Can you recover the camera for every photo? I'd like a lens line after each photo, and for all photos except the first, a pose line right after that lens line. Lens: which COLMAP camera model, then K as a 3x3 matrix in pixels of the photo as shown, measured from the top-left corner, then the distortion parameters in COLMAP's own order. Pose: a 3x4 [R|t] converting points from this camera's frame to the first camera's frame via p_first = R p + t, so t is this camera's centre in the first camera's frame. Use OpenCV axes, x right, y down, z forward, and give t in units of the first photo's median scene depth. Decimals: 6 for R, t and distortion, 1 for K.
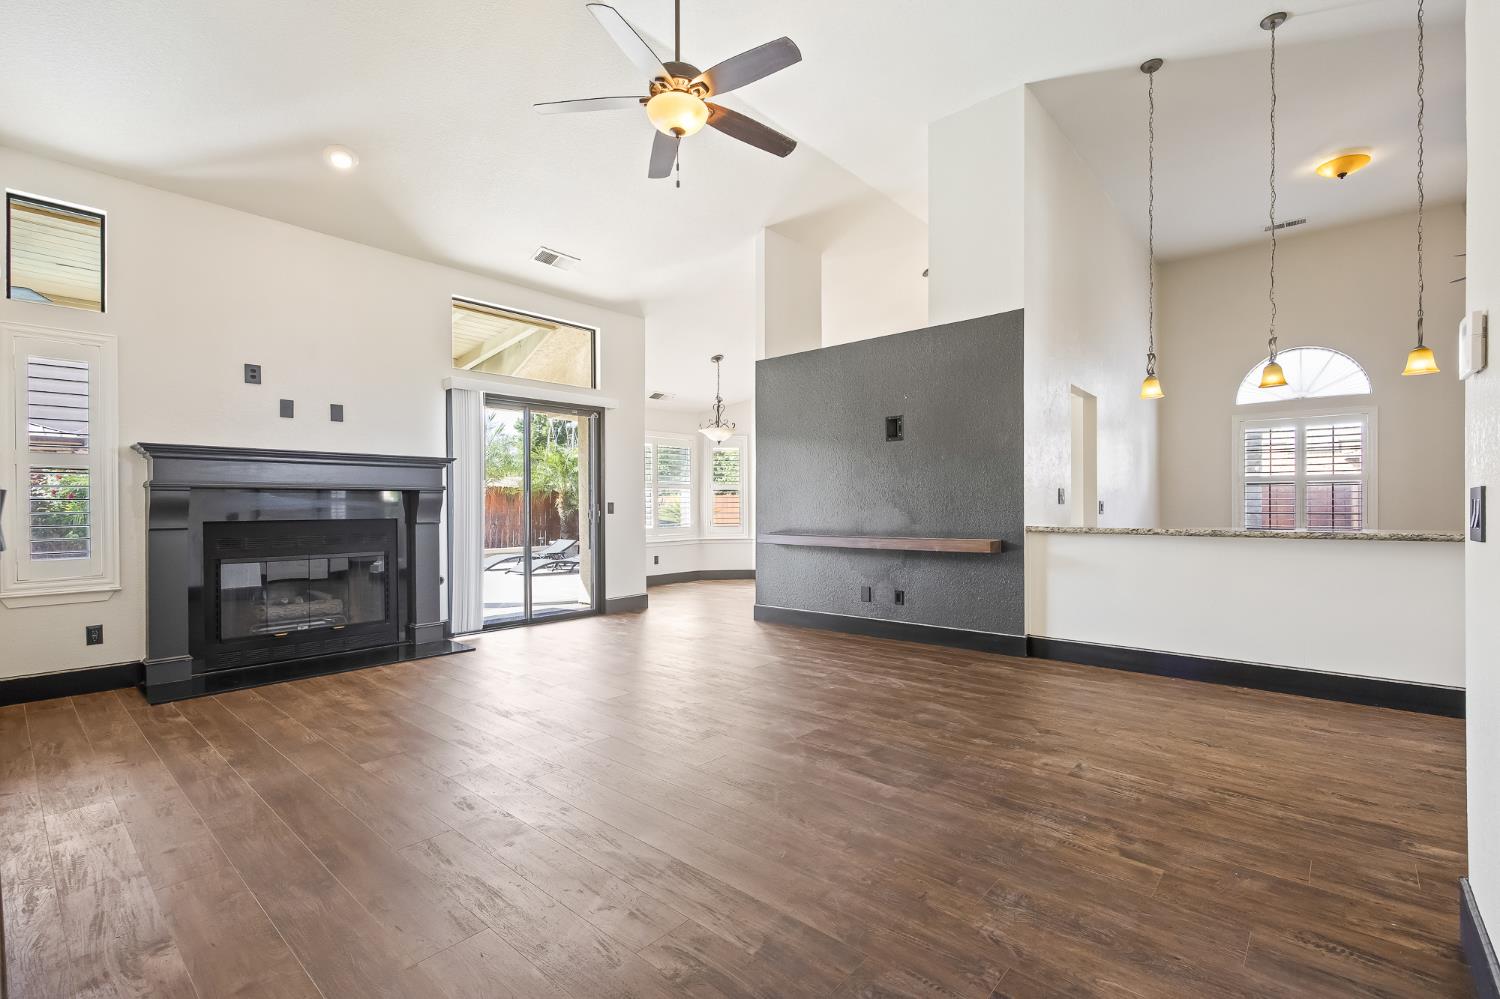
lens RADIAL K [[672.2, 0, 752.2], [0, 672.2, 506.4], [0, 0, 1]] dist [-0.002374, -0.000162]
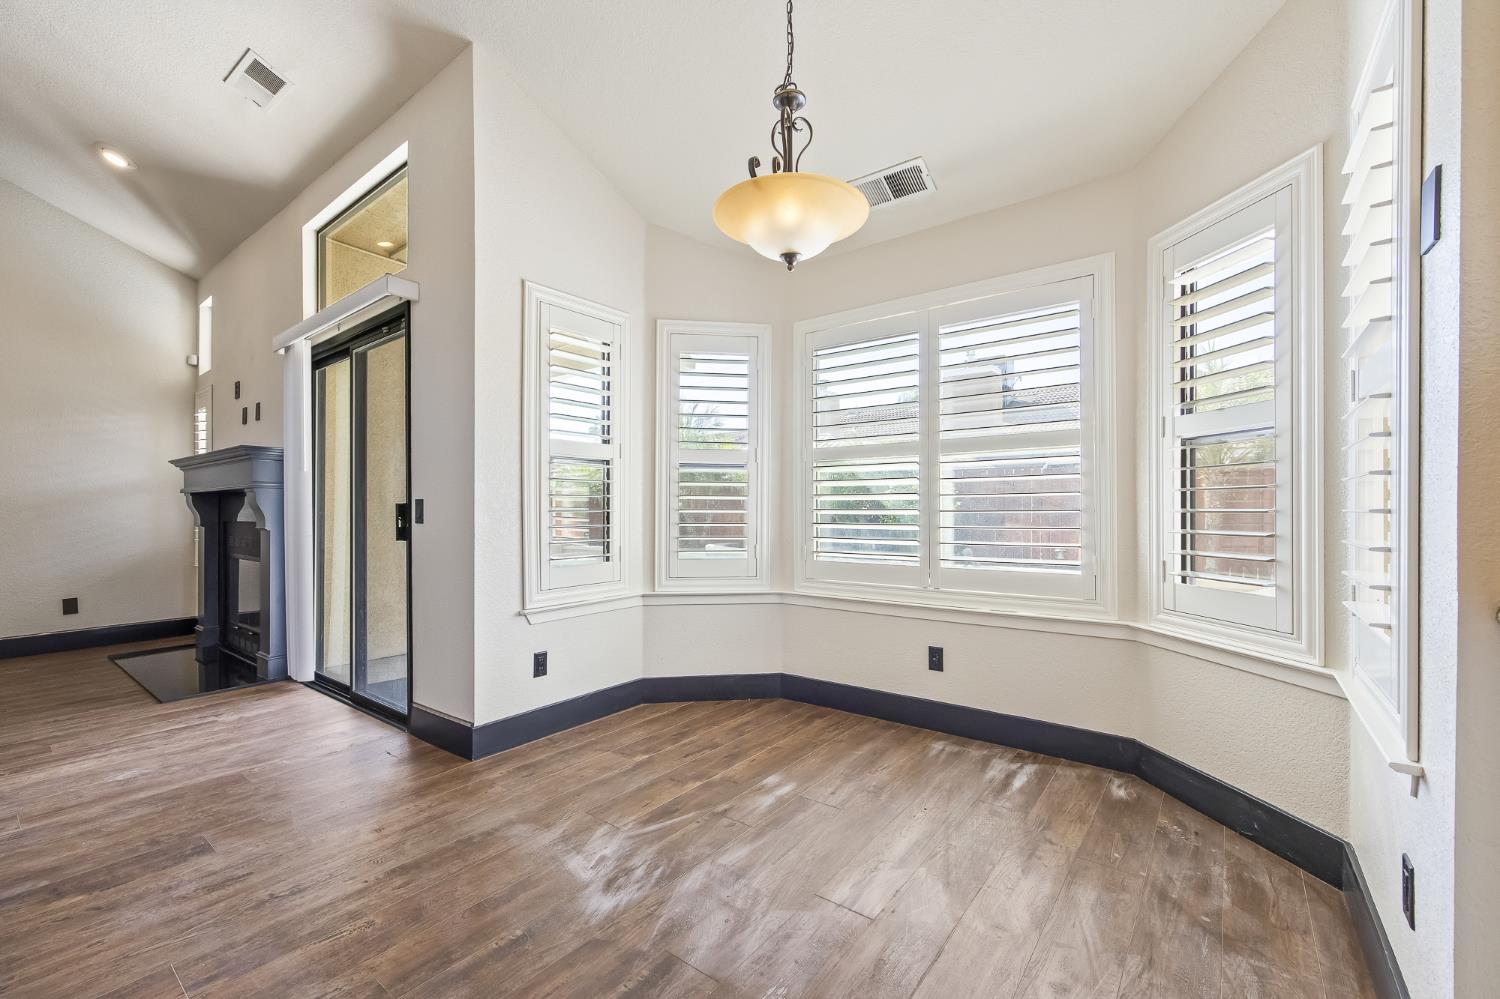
lens RADIAL K [[616.4, 0, 753.4], [0, 616.4, 507.4], [0, 0, 1]] dist [-0.000395, -0.000236]
pose [[0.068088, 0.009288, -0.997636, 0.332778], [0.003899, 0.999947, 0.009576, -0.003395], [0.997672, -0.004542, 0.068048, 1.694725]]
